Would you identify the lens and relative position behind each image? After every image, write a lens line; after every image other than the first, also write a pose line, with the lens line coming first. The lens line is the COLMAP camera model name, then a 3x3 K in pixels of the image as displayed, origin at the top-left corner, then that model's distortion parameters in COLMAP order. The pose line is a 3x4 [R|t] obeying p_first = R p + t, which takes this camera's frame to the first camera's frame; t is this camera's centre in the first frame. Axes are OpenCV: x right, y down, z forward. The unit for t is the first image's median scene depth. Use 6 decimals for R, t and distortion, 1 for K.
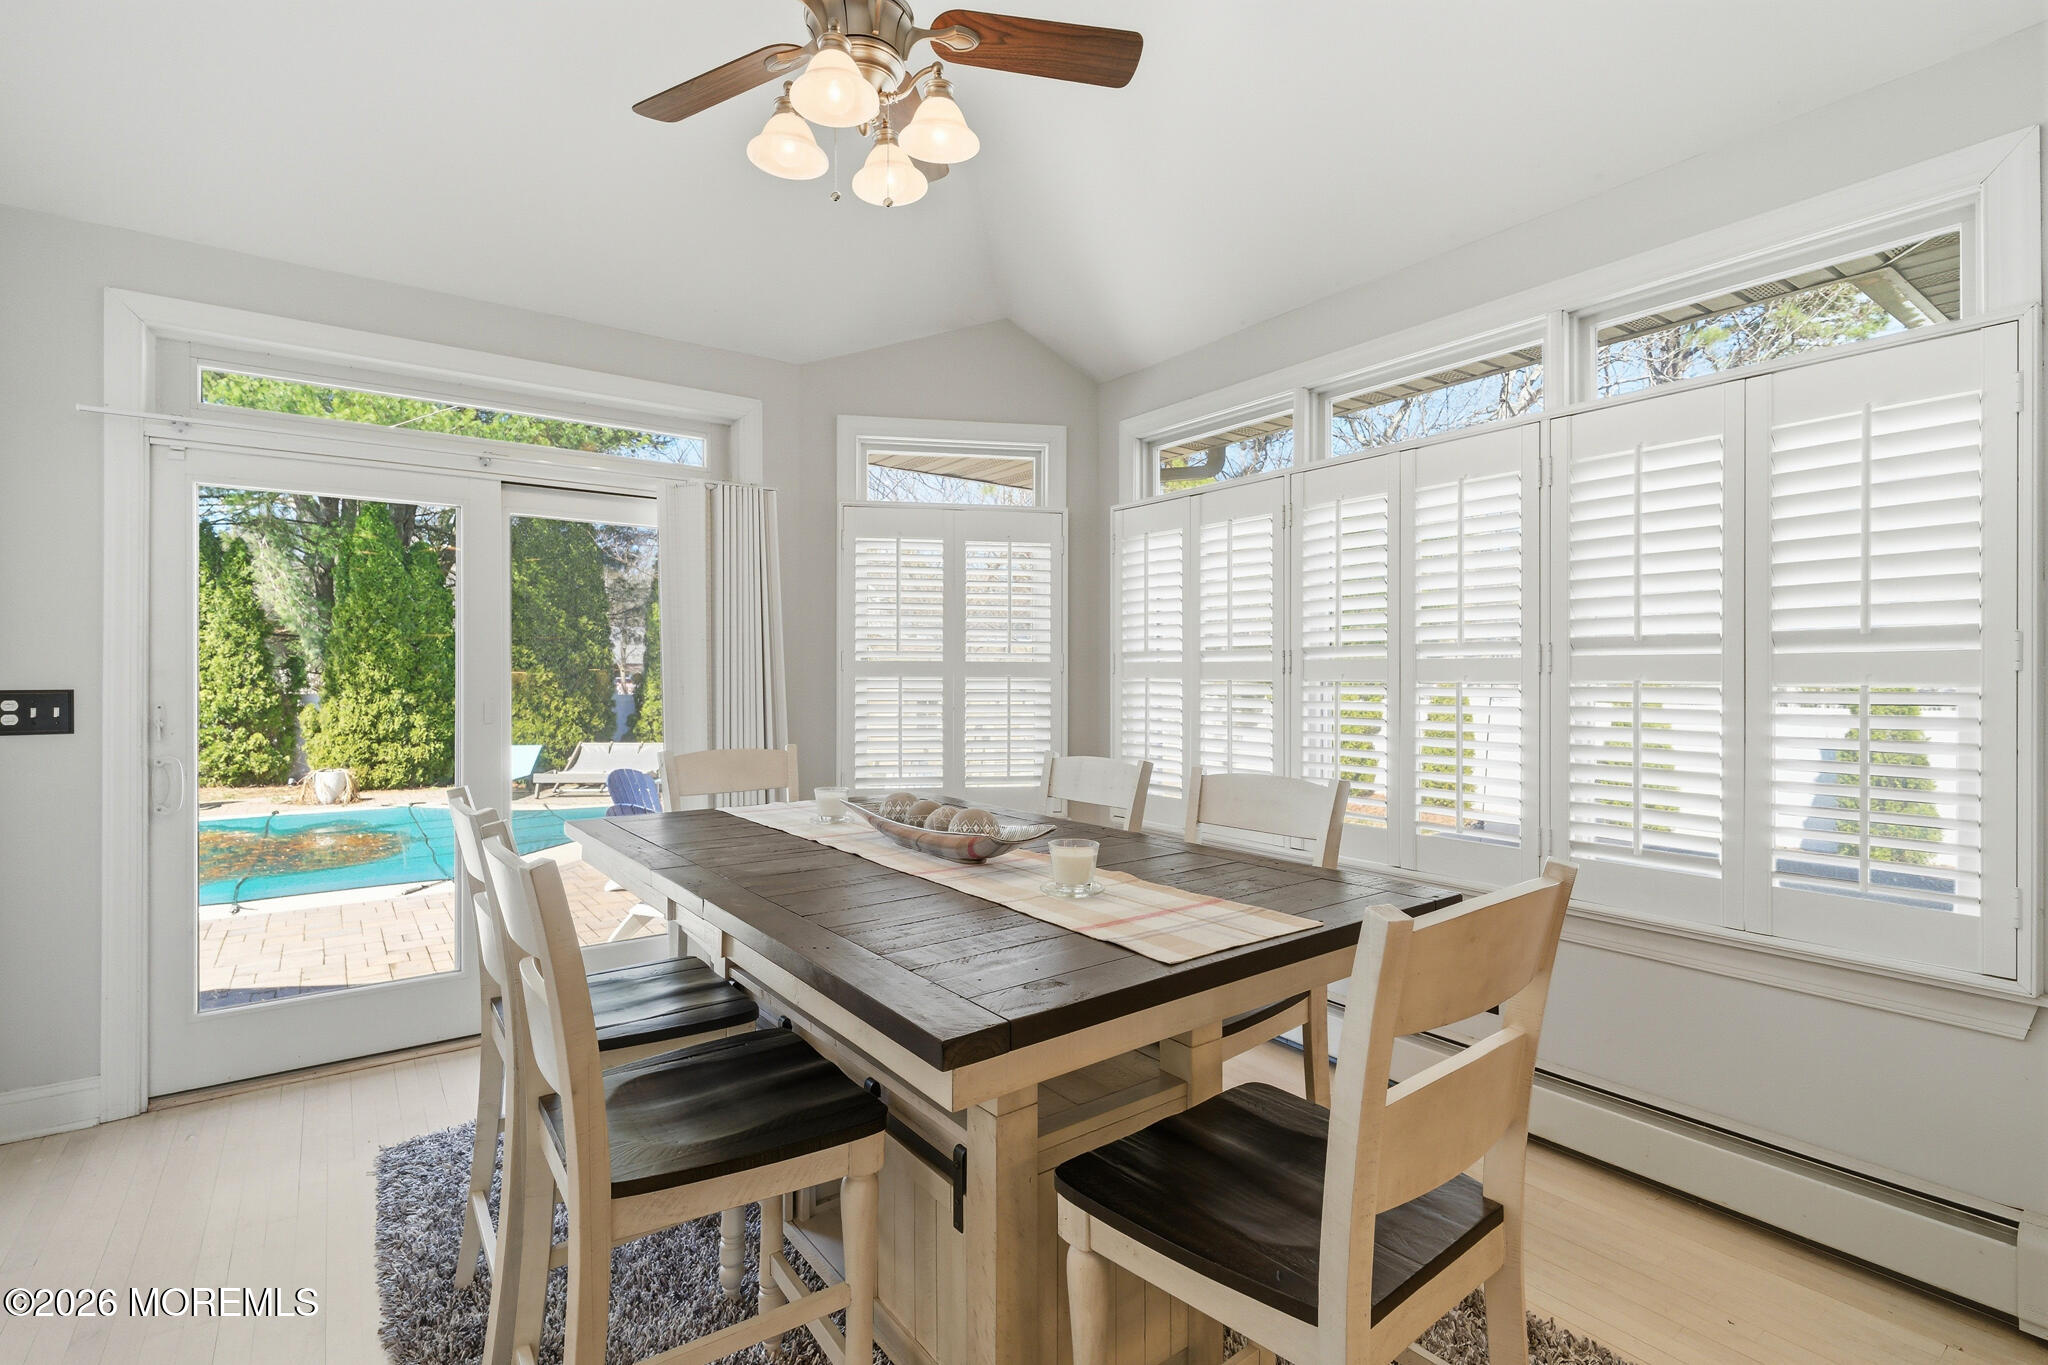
lens RADIAL K [[955.4, 0, 1009.1], [0, 955.4, 672.7], [0, 0, 1]] dist [0.005215, -0.002997]
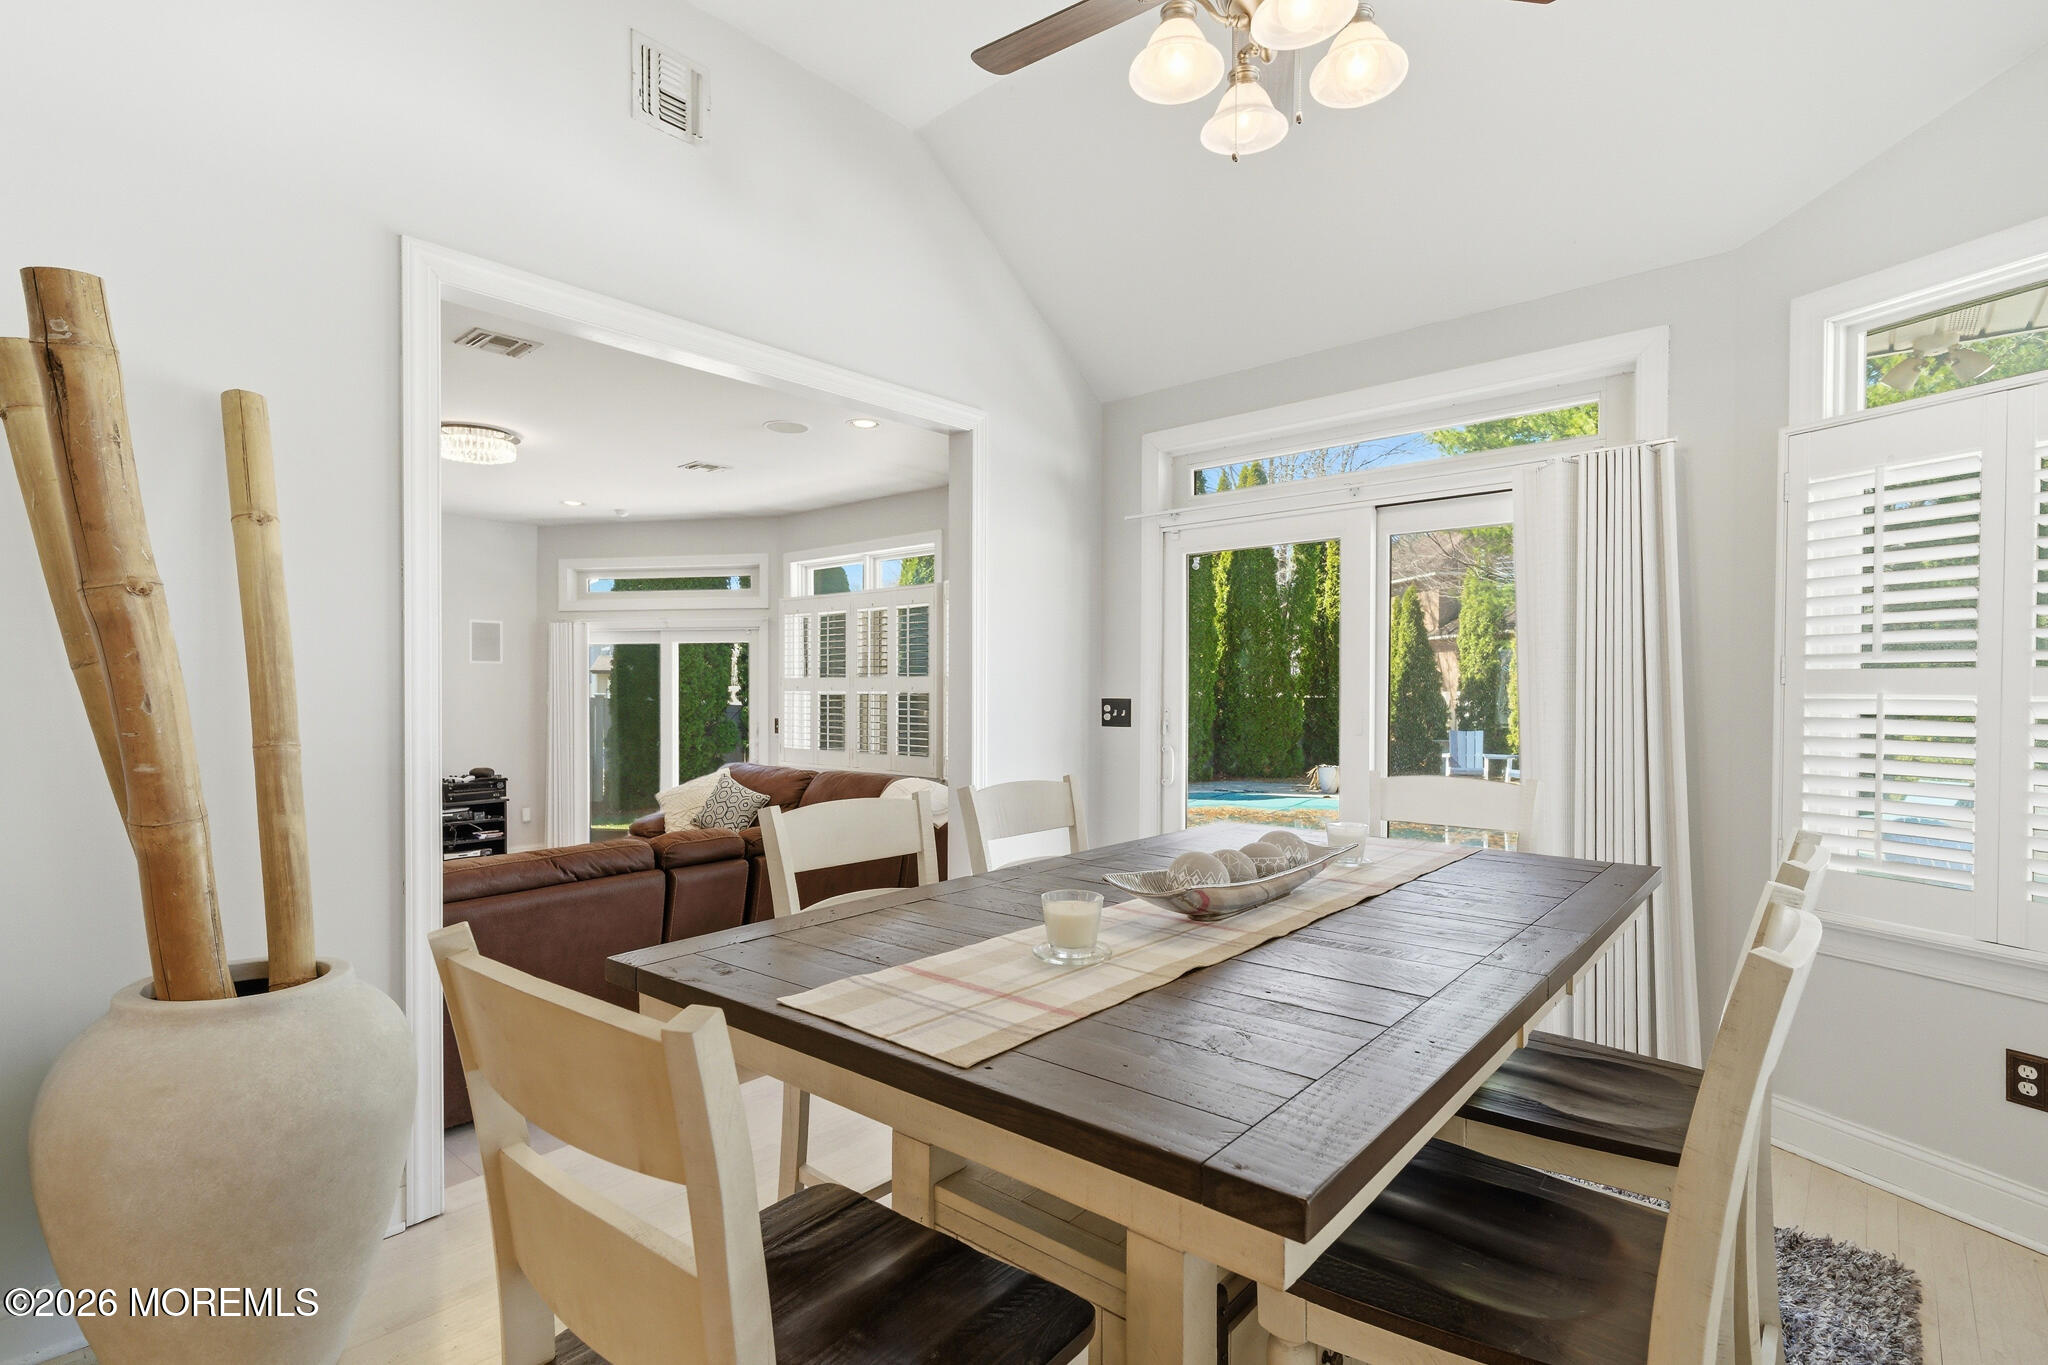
lens RADIAL K [[955.4, 0, 1009.5], [0, 955.4, 695.5], [0, 0, 1]] dist [0.005215, -0.002997]
pose [[0.227801, 0.006177, -0.973688, 0.508547], [0.001223, 0.999977, 0.006630, 0.001438], [0.973707, -0.002701, 0.227788, 0.459550]]
